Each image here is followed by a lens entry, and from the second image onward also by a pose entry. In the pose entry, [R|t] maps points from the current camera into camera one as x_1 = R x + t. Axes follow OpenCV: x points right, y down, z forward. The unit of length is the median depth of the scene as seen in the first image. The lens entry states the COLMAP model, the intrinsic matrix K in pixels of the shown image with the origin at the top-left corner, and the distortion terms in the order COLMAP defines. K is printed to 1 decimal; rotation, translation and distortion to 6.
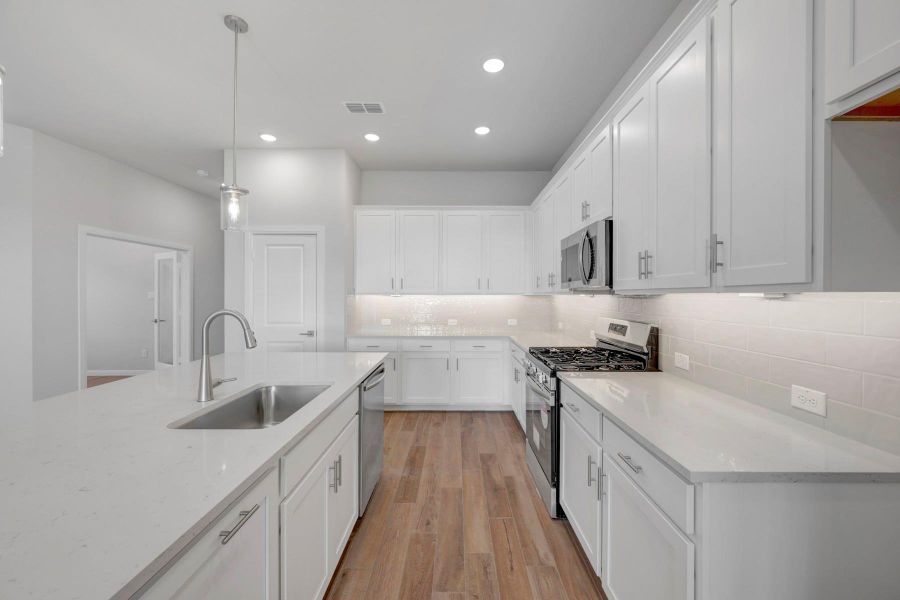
lens RADIAL K [[362.9, 0, 451.8], [0, 362.9, 296.6], [0, 0, 1]] dist [0.000437, 0.000023]
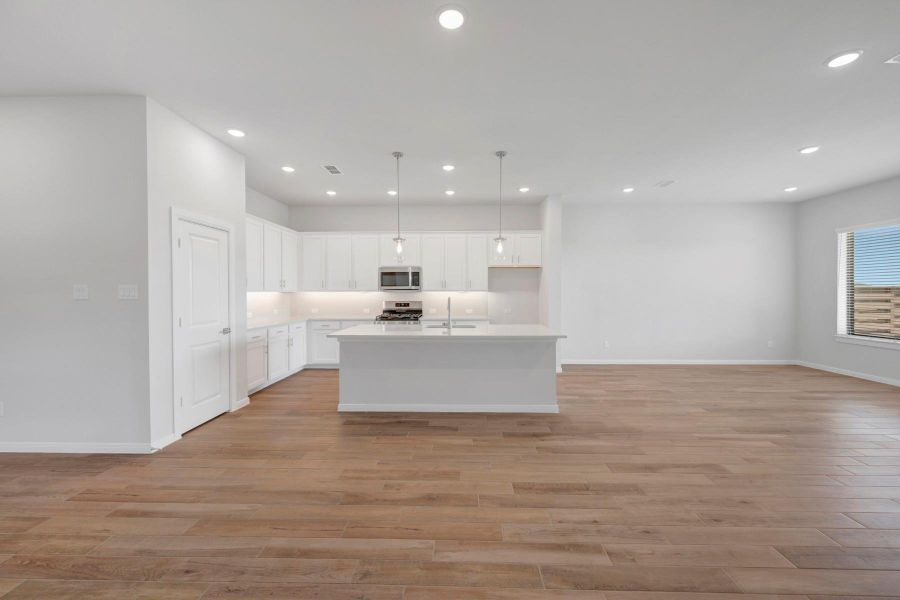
lens RADIAL K [[355.8, 0, 454.8], [0, 355.8, 295.0], [0, 0, 1]] dist [-0.002206, 0.000040]
pose [[0.009495, -0.008718, 0.999917, -1.354948], [0.003566, 0.999956, 0.008685, -0.002331], [-0.999949, 0.003483, 0.009526, 0.364532]]
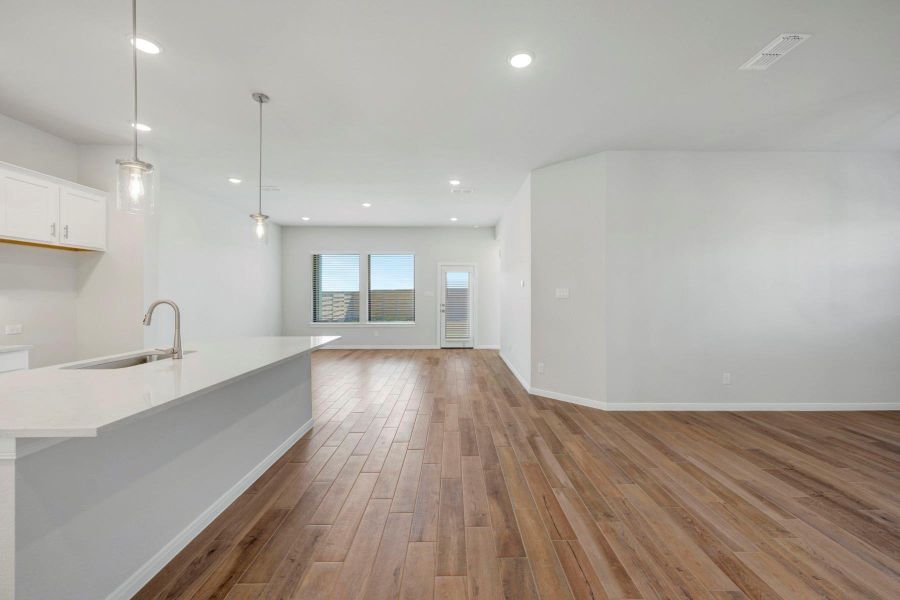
lens RADIAL K [[355.8, 0, 454.8], [0, 355.8, 295.0], [0, 0, 1]] dist [-0.002206, 0.000040]
pose [[-0.999718, -0.001864, -0.023672, -0.707825], [-0.001917, 0.999996, 0.002246, 0.003595], [0.023668, 0.002291, -0.999717, 0.987326]]
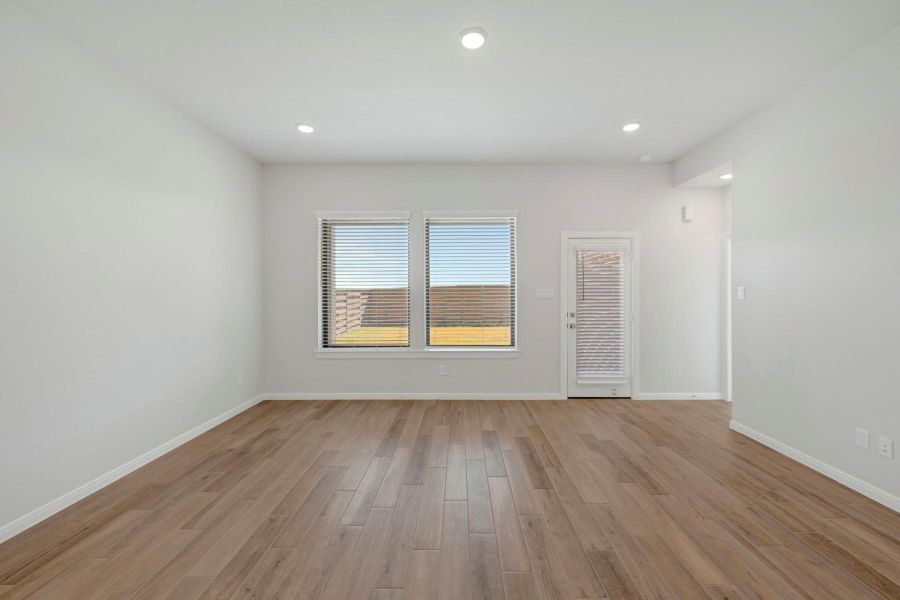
lens RADIAL K [[360.7, 0, 457.0], [0, 360.7, 293.5], [0, 0, 1]] dist [-0.000242, 0.000070]
pose [[-0.999987, 0.001378, -0.004969, -0.318537], [0.001364, 0.999995, 0.002918, -0.000165], [0.004973, 0.002912, -0.999983, -0.051378]]
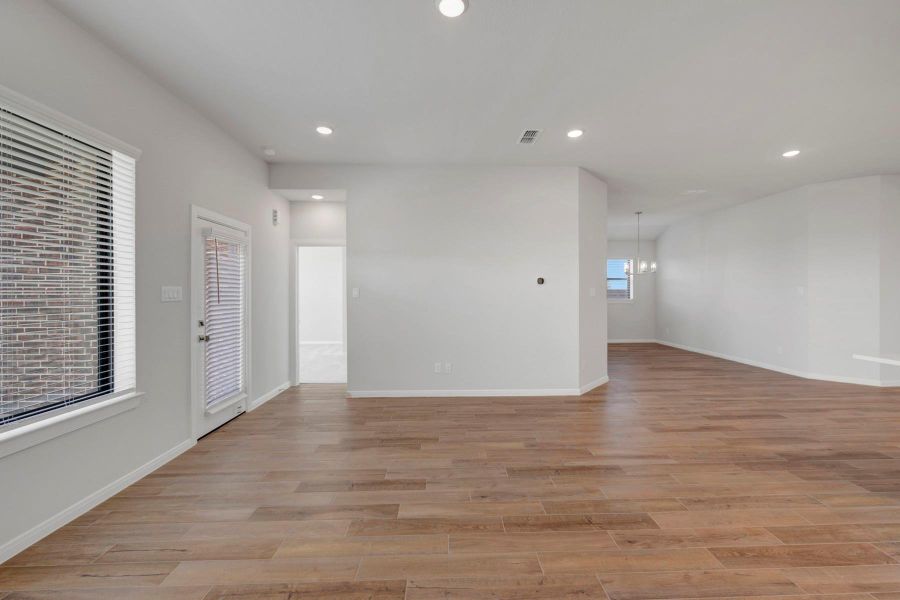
lens RADIAL K [[355.8, 0, 454.8], [0, 355.8, 295.0], [0, 0, 1]] dist [-0.002206, 0.000040]
pose [[0.040061, 0.004833, -0.999186, 0.147956], [0.000100, 0.999988, 0.004841, 0.002786], [0.999197, -0.000293, 0.040060, -0.637721]]
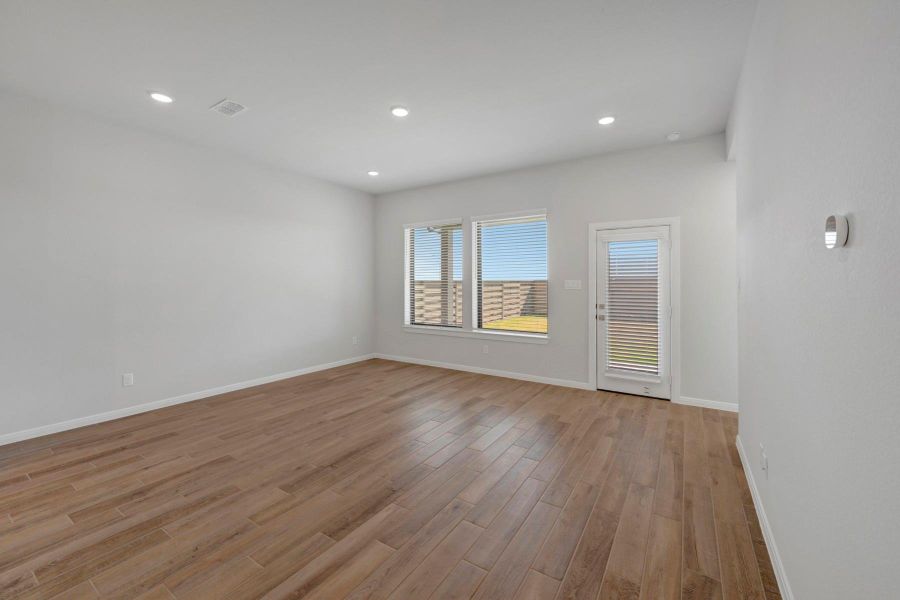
lens RADIAL K [[361.8, 0, 454.9], [0, 361.8, 282.1], [0, 0, 1]] dist [-0.001547, 0.000040]
pose [[-0.849353, 0.002020, 0.527821, -0.895824], [-0.000027, 0.999993, -0.003870, -0.001221], [-0.527825, -0.003301, -0.849347, 0.021210]]
